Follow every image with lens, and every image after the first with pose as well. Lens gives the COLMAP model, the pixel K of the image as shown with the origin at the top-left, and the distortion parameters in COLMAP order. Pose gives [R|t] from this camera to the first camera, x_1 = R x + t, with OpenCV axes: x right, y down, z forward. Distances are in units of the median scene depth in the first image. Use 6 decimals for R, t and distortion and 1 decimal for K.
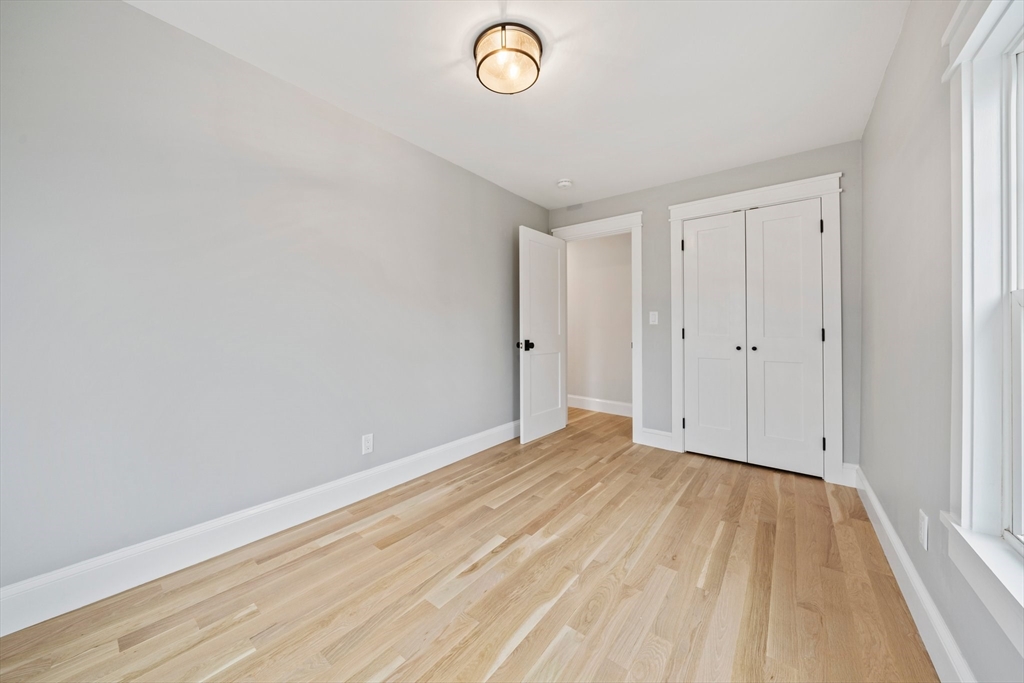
lens RADIAL K [[352.3, 0, 507.7], [0, 352.3, 334.6], [0, 0, 1]] dist [-0.007968, 0.000032]
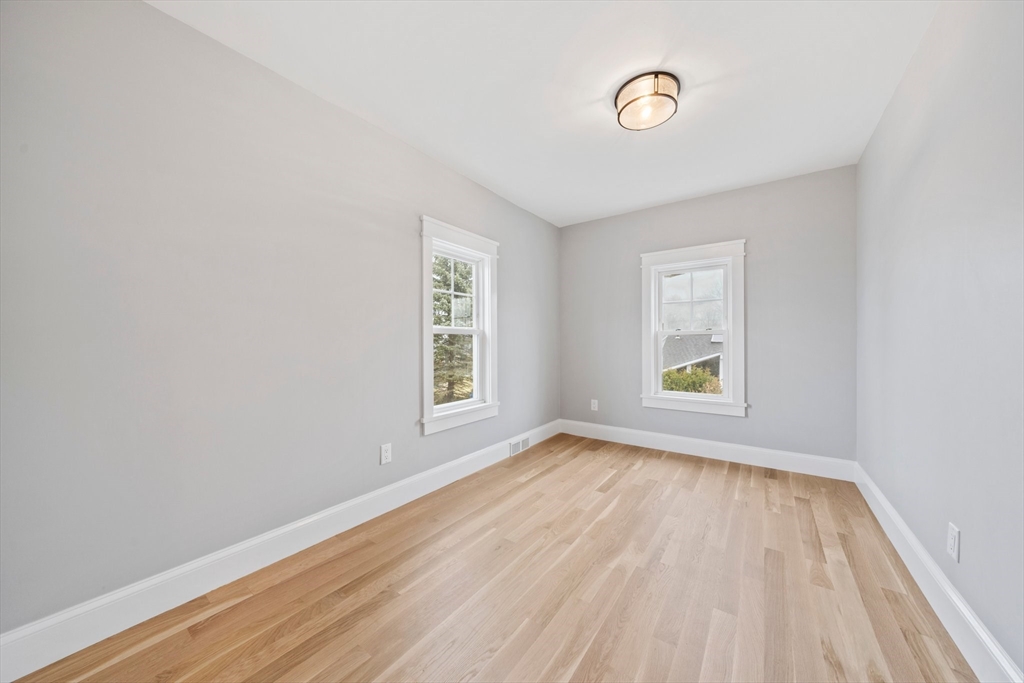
lens RADIAL K [[352.3, 0, 507.7], [0, 352.3, 334.6], [0, 0, 1]] dist [-0.007968, 0.000032]
pose [[-0.999209, -0.004999, -0.039456, 0.492549], [-0.004580, 0.999932, -0.010685, -0.026271], [0.039507, -0.010496, -0.999164, 2.122854]]
